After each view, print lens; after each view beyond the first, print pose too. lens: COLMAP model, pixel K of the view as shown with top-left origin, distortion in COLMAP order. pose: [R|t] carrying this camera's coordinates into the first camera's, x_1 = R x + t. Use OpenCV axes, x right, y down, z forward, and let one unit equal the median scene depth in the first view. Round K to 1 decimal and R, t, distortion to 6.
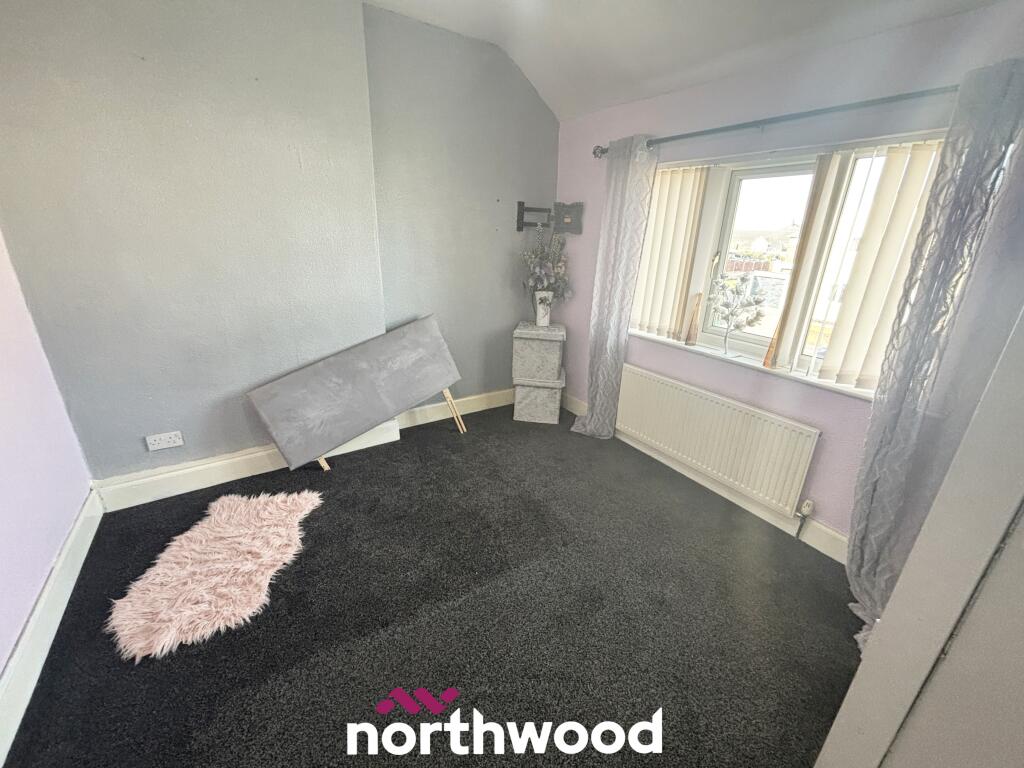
lens RADIAL K [[421.5, 0, 512.6], [0, 421.5, 388.5], [0, 0, 1]] dist [-0.001070, 0.000225]
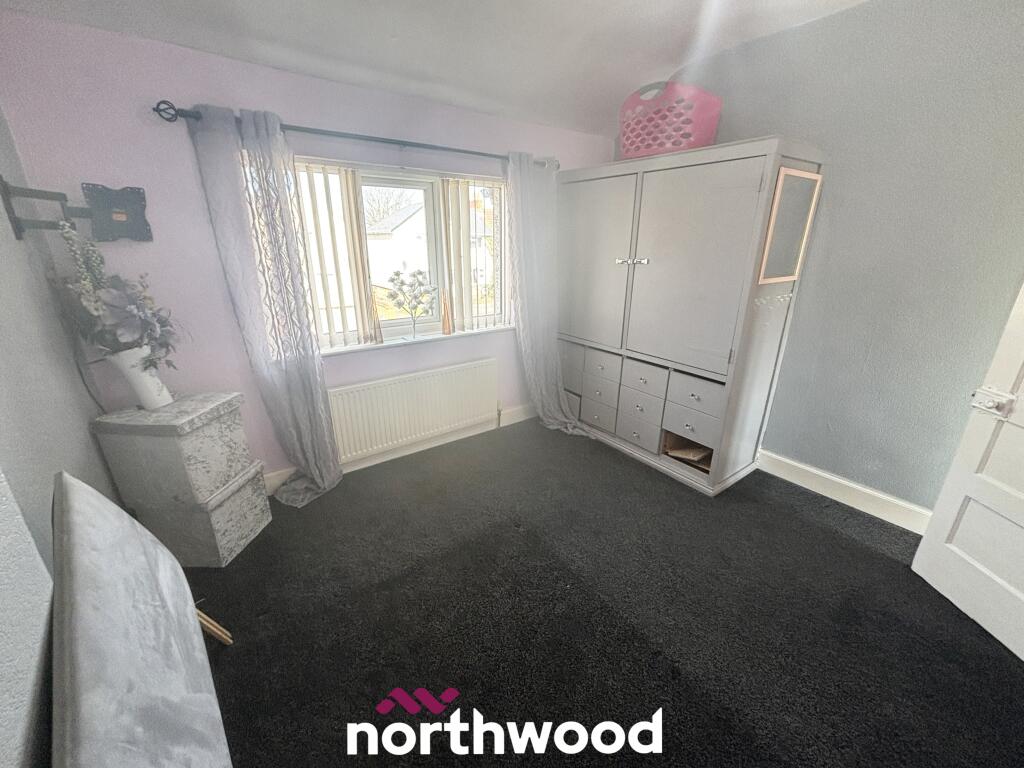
lens RADIAL K [[421.5, 0, 512.6], [0, 421.5, 388.5], [0, 0, 1]] dist [-0.001070, 0.000225]
pose [[-0.057336, -0.370757, 0.926958, -0.560725], [0.335417, 0.867362, 0.367667, -0.256418], [-0.940323, 0.331998, 0.074627, 0.598209]]
